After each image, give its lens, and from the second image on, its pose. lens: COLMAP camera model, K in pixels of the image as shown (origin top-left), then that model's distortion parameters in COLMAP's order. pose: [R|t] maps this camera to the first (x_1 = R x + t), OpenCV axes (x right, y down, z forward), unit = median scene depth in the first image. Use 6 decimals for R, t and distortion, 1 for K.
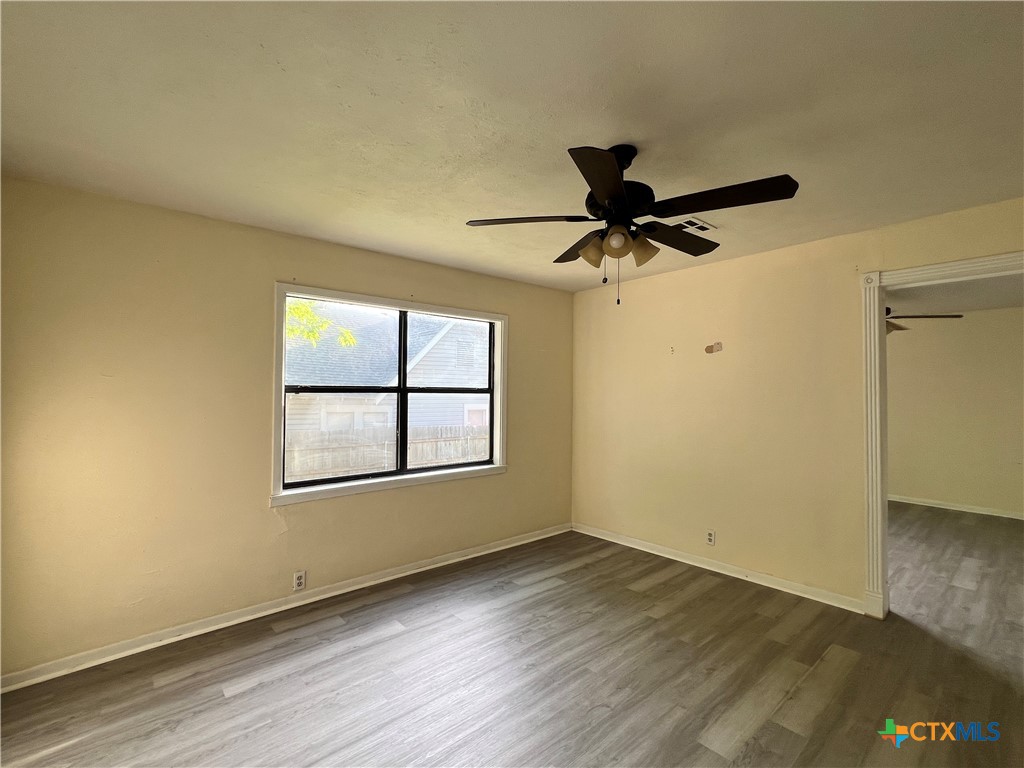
lens RADIAL K [[460.3, 0, 510.5], [0, 460.3, 383.6], [0, 0, 1]] dist [-0.003730, 0.000753]
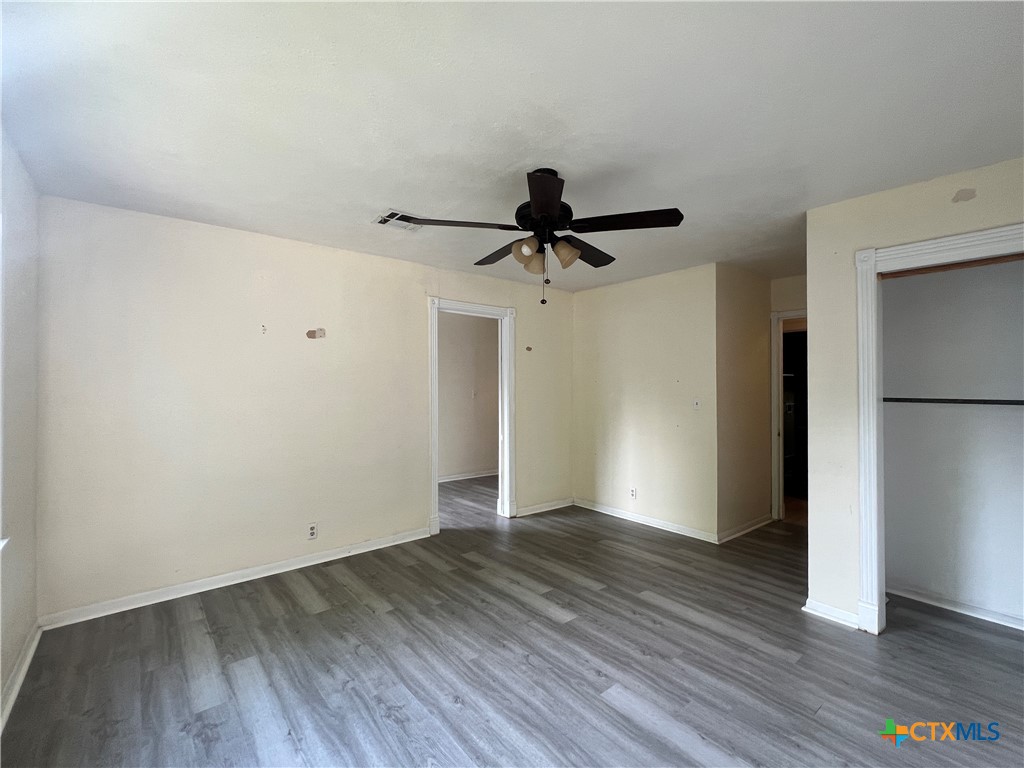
lens RADIAL K [[460.3, 0, 510.5], [0, 460.3, 383.6], [0, 0, 1]] dist [-0.003730, 0.000753]
pose [[0.031657, -0.002555, 0.999496, -0.630164], [-0.018946, 0.999816, 0.003156, 0.020249], [-0.999319, -0.019037, 0.031602, 0.698152]]
